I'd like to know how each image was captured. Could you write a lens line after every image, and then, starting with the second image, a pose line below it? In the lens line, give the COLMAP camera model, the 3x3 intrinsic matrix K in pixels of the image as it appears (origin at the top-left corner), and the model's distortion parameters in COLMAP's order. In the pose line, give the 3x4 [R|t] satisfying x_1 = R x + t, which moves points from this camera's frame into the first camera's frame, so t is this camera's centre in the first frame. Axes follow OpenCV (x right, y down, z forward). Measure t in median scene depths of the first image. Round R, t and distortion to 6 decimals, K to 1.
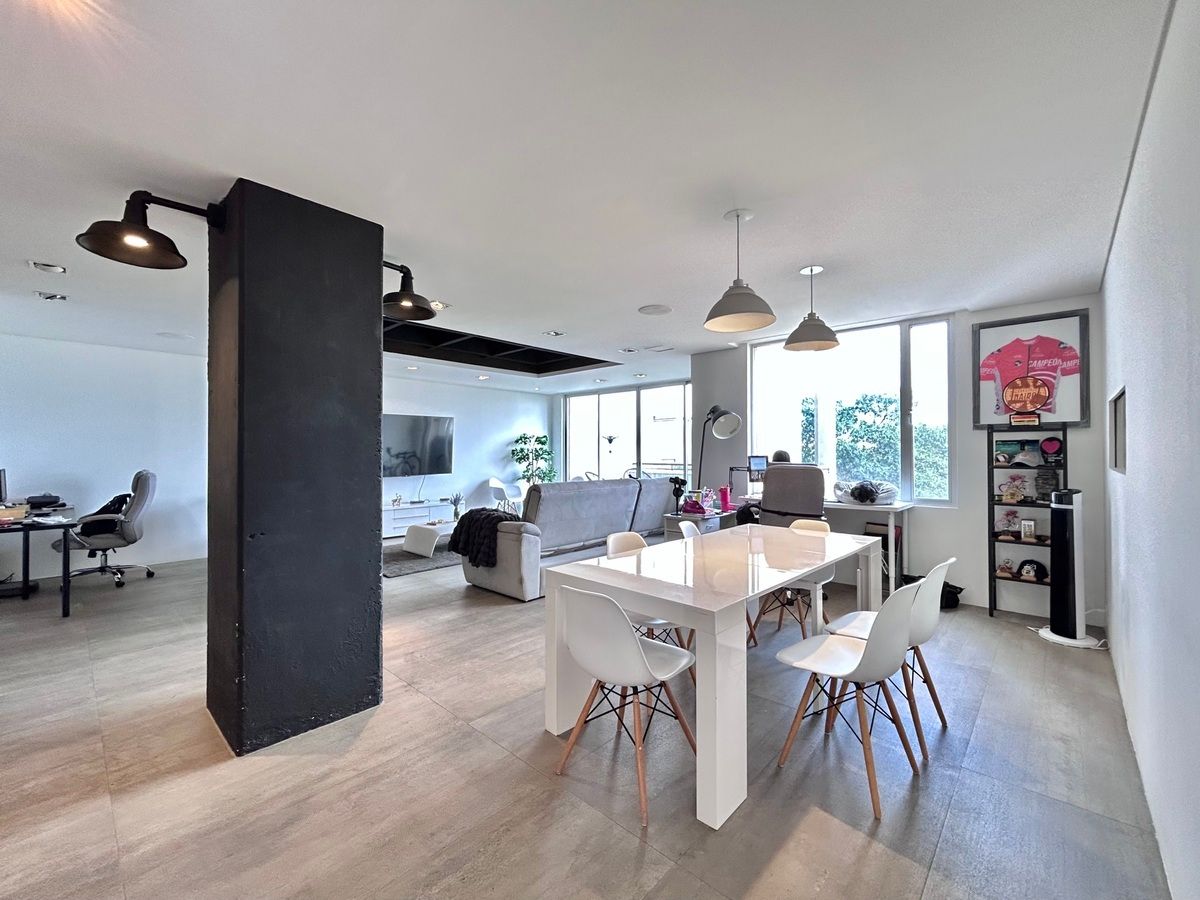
lens RADIAL K [[487.6, 0, 600.0], [0, 487.6, 450.0], [0, 0, 1]] dist [-0.000193, -0.000229]
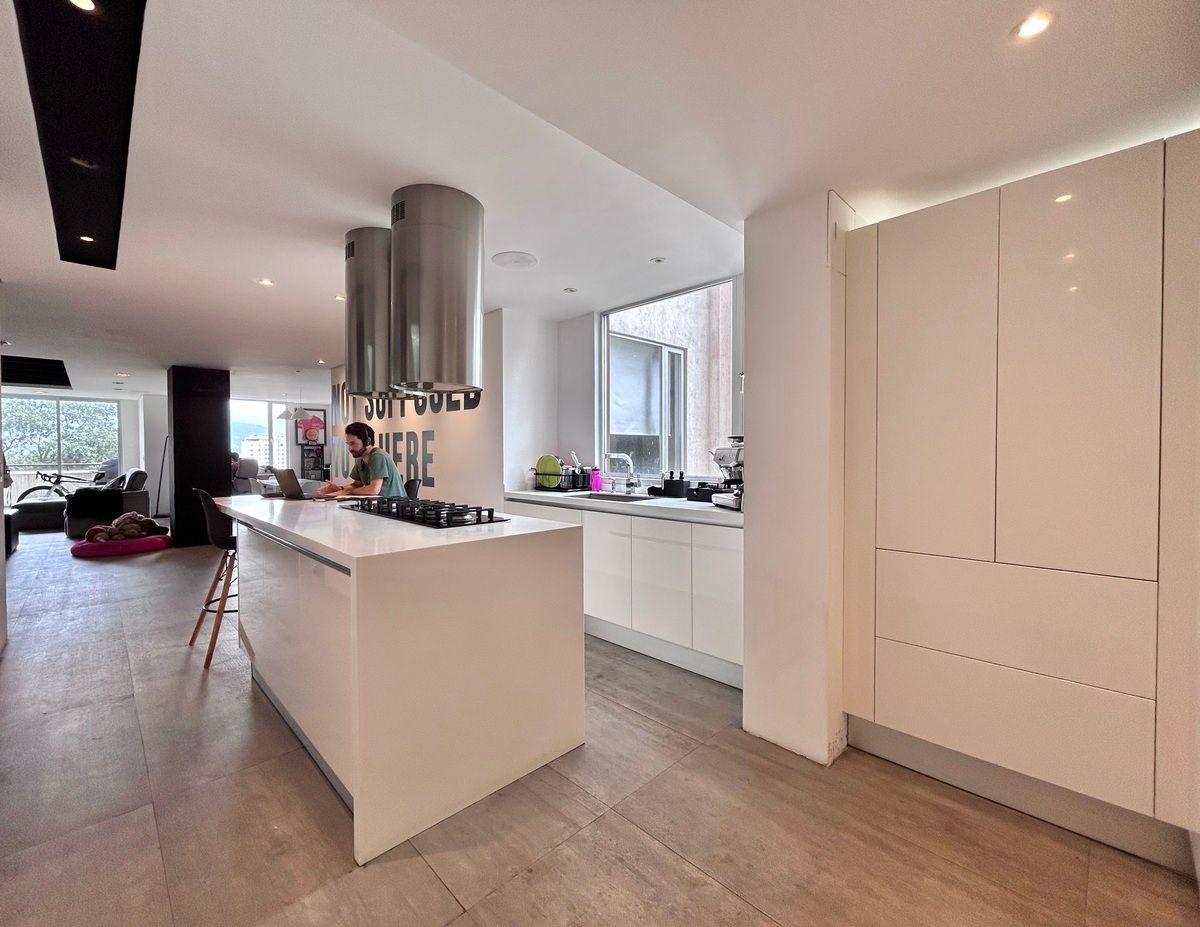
lens RADIAL K [[509.4, 0, 579.4], [0, 509.4, 460.3], [0, 0, 1]] dist [0.000489, 0.000150]
pose [[0.059110, -0.010959, 0.998191, -0.907497], [-0.001811, 0.999937, 0.011085, 0.004771], [-0.998250, -0.002463, 0.059086, -0.355400]]
